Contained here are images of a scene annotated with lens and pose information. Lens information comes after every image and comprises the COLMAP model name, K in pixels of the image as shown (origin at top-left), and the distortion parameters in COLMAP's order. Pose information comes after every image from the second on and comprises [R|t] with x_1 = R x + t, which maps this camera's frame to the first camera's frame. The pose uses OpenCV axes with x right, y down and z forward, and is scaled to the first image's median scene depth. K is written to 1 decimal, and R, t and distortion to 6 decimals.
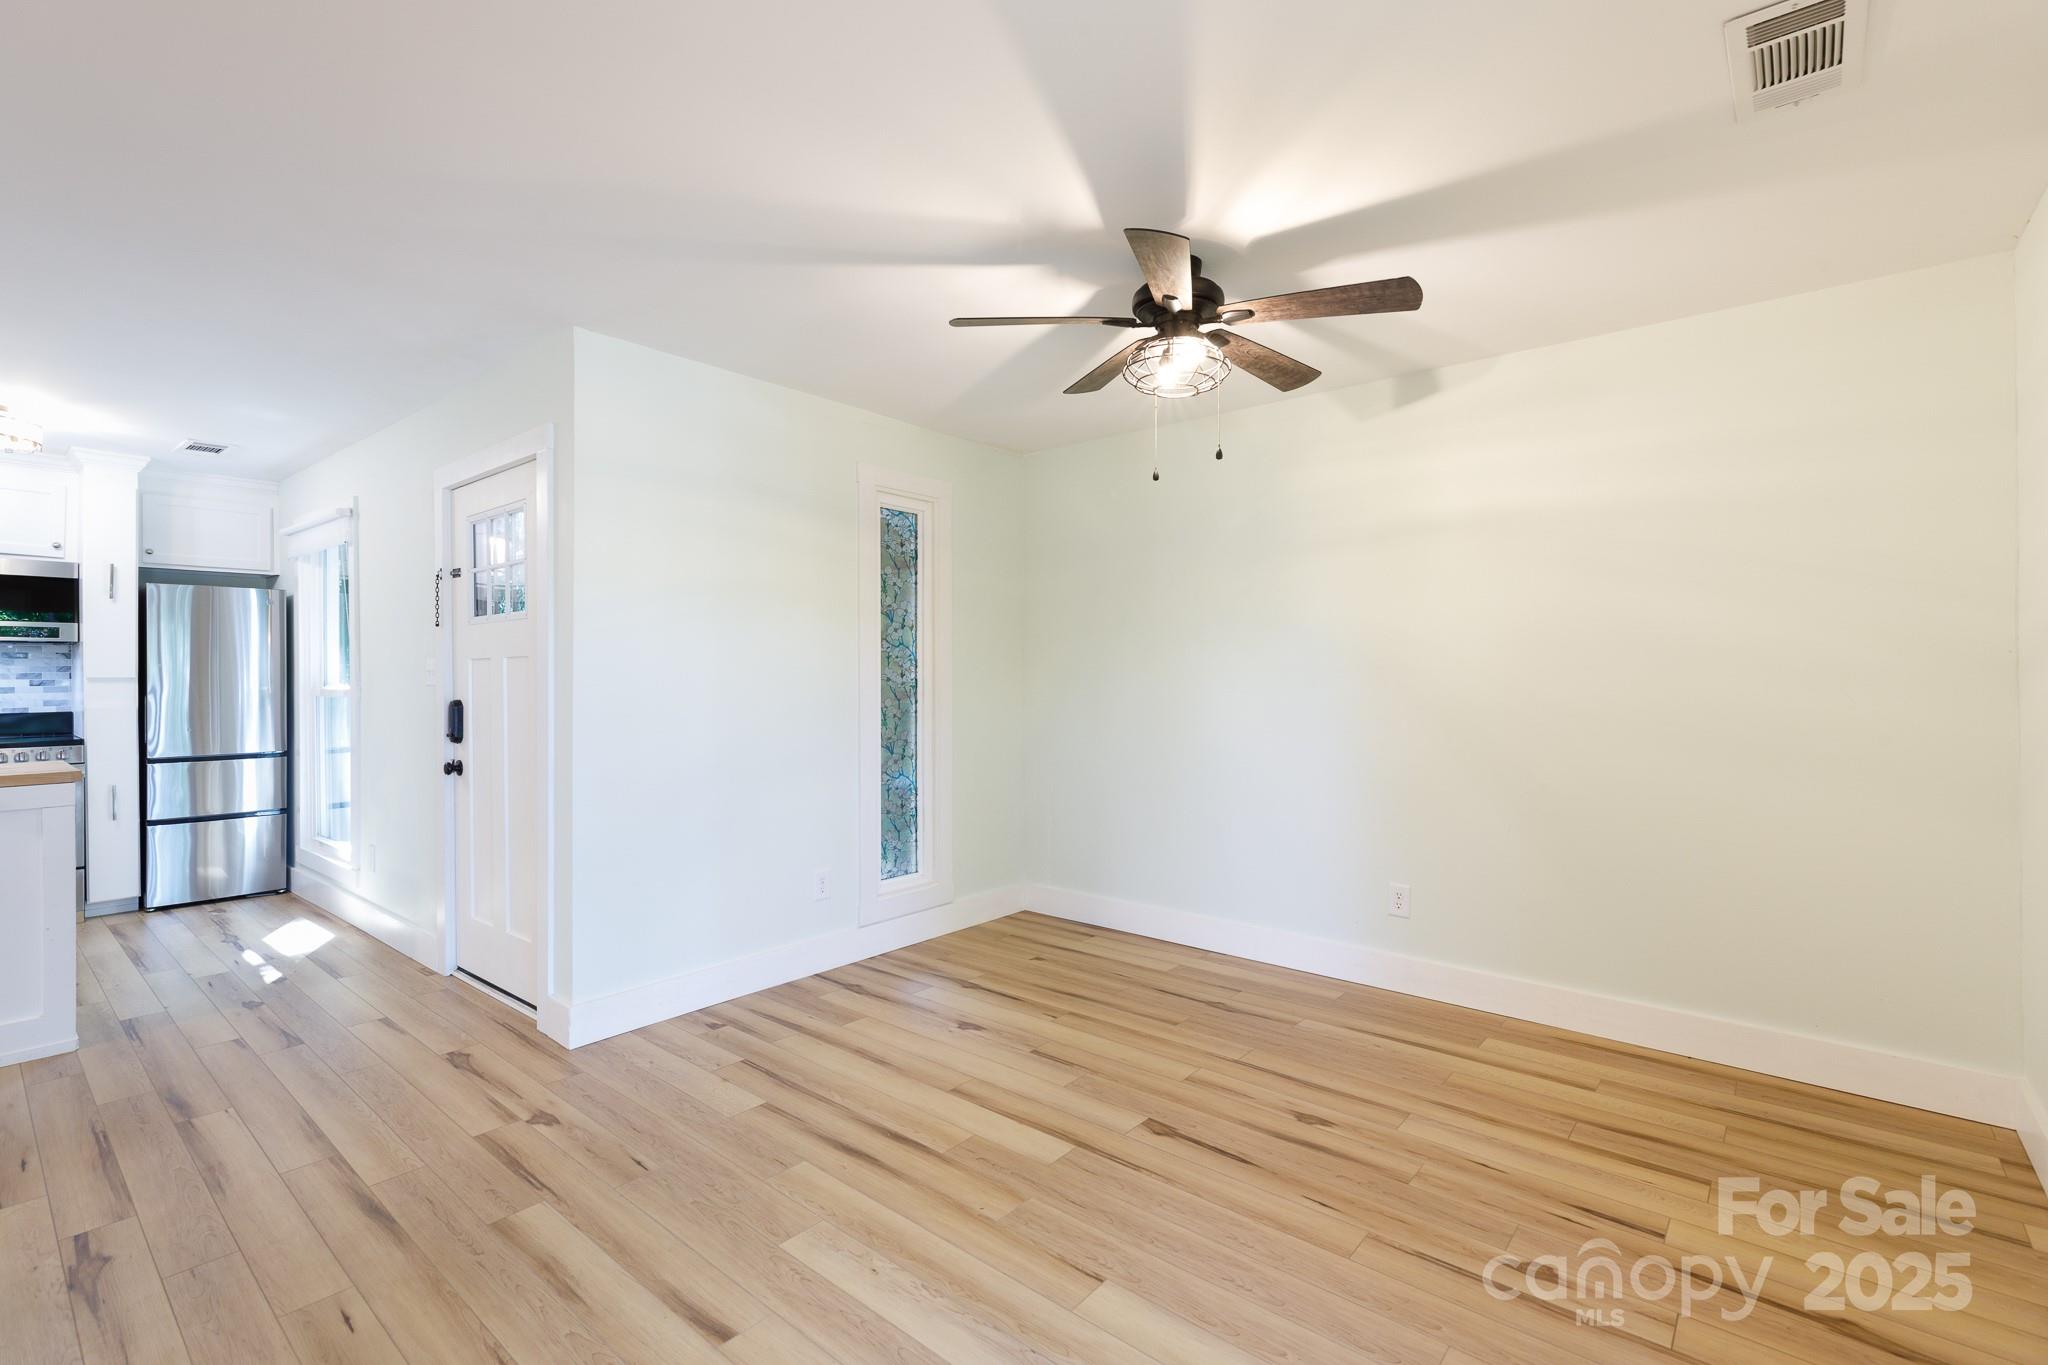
lens RADIAL K [[918.9, 0, 1016.0], [0, 918.9, 666.8], [0, 0, 1]] dist [0.004278, 0.000820]
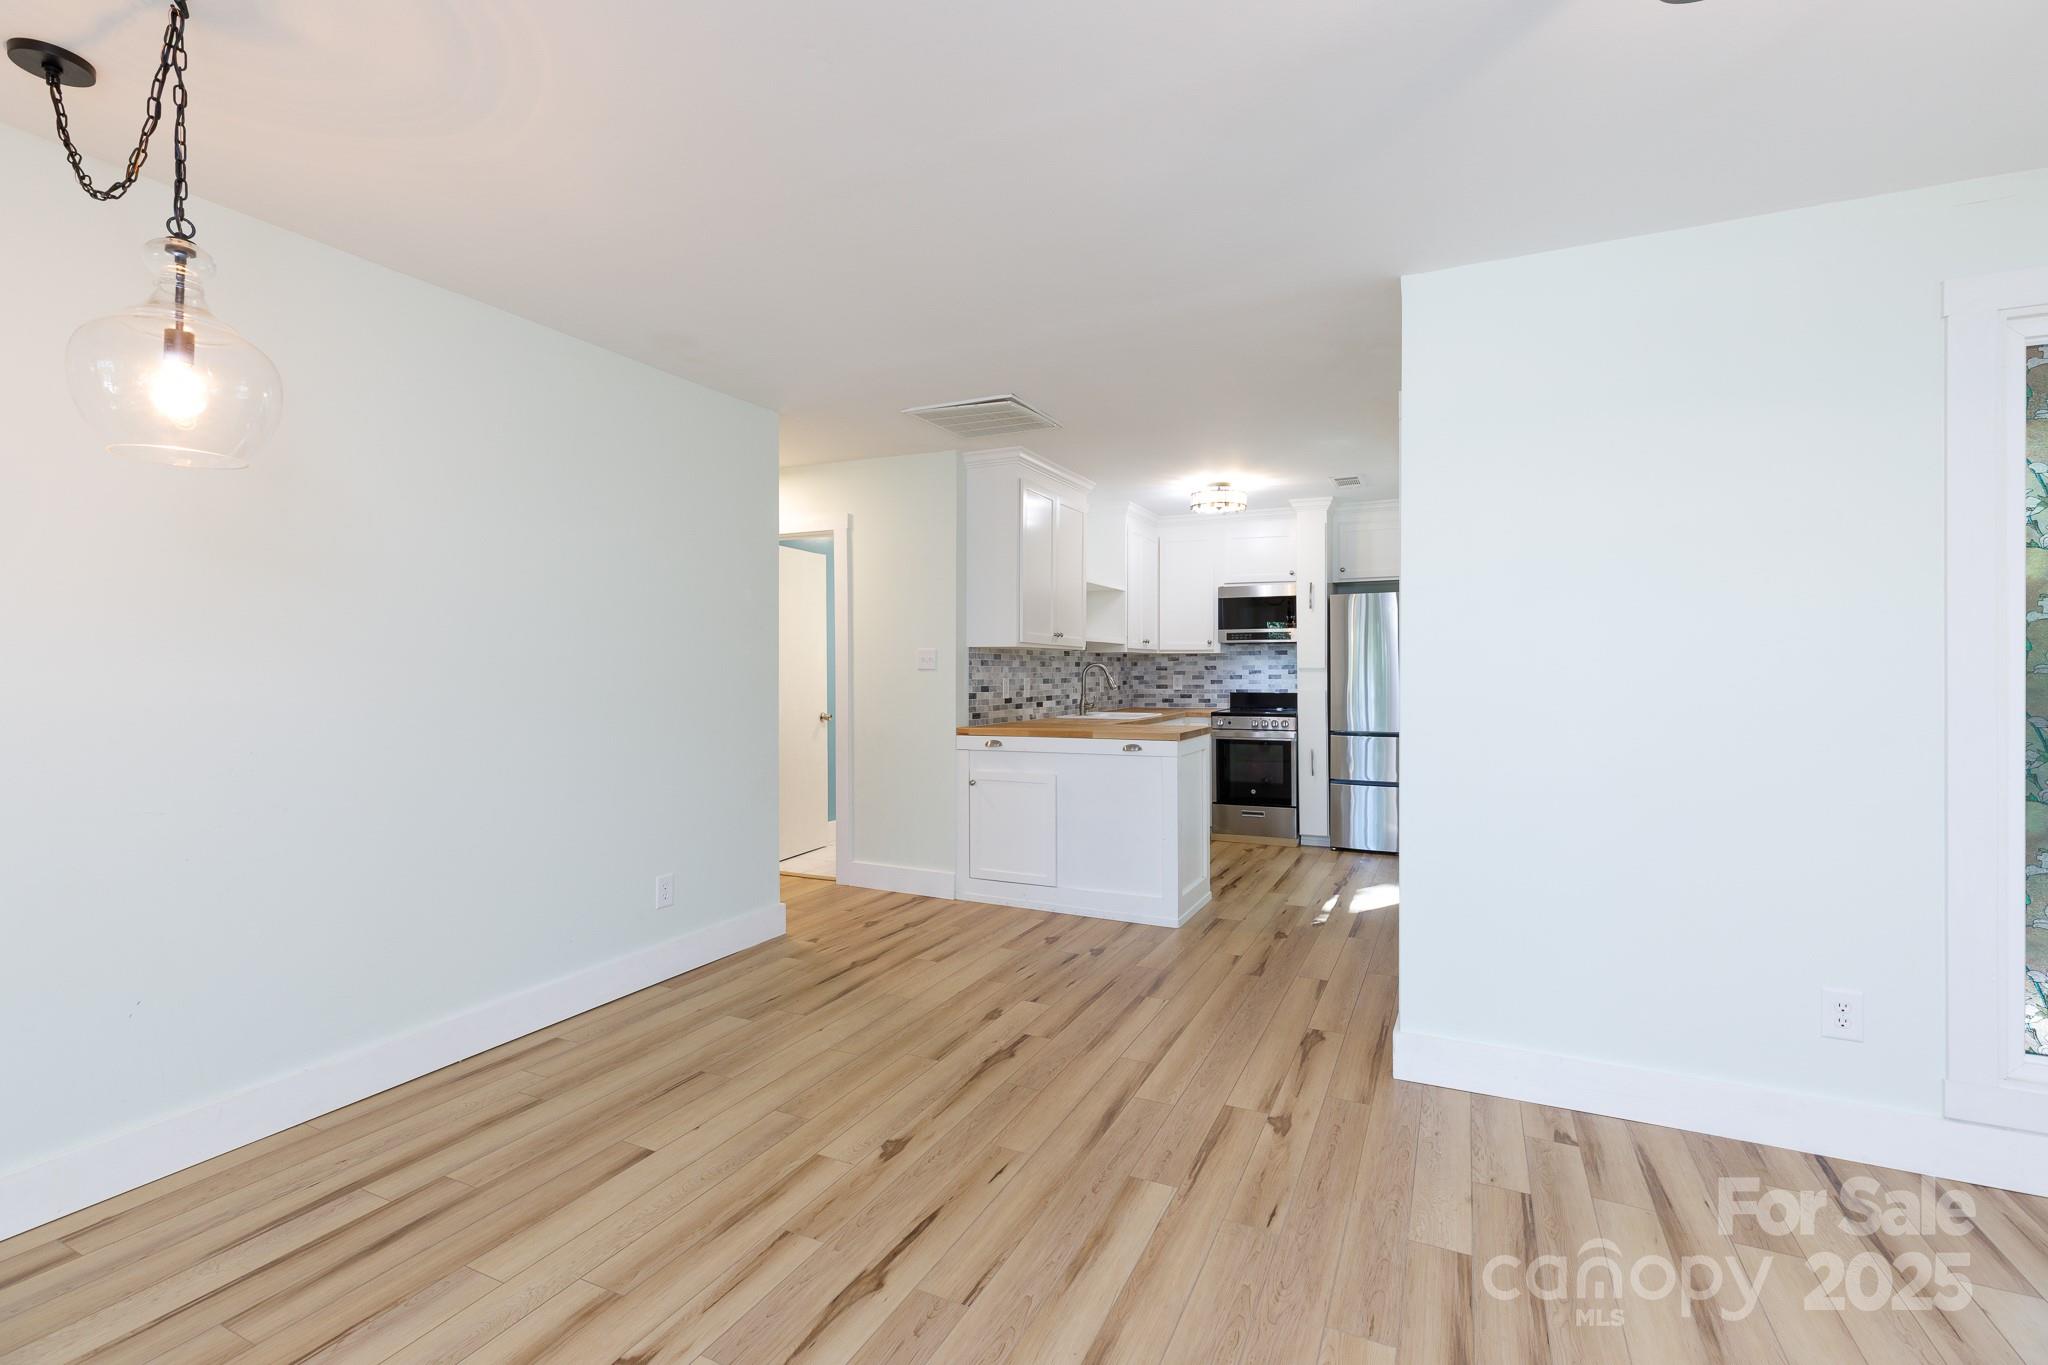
lens RADIAL K [[918.9, 0, 1048.4], [0, 918.9, 671.3], [0, 0, 1]] dist [0.004278, 0.000820]
pose [[0.266400, 0.007262, -0.963835, 0.278773], [0.004598, 0.999951, 0.008805, 0.003968], [0.963852, -0.006777, 0.266354, 0.403309]]
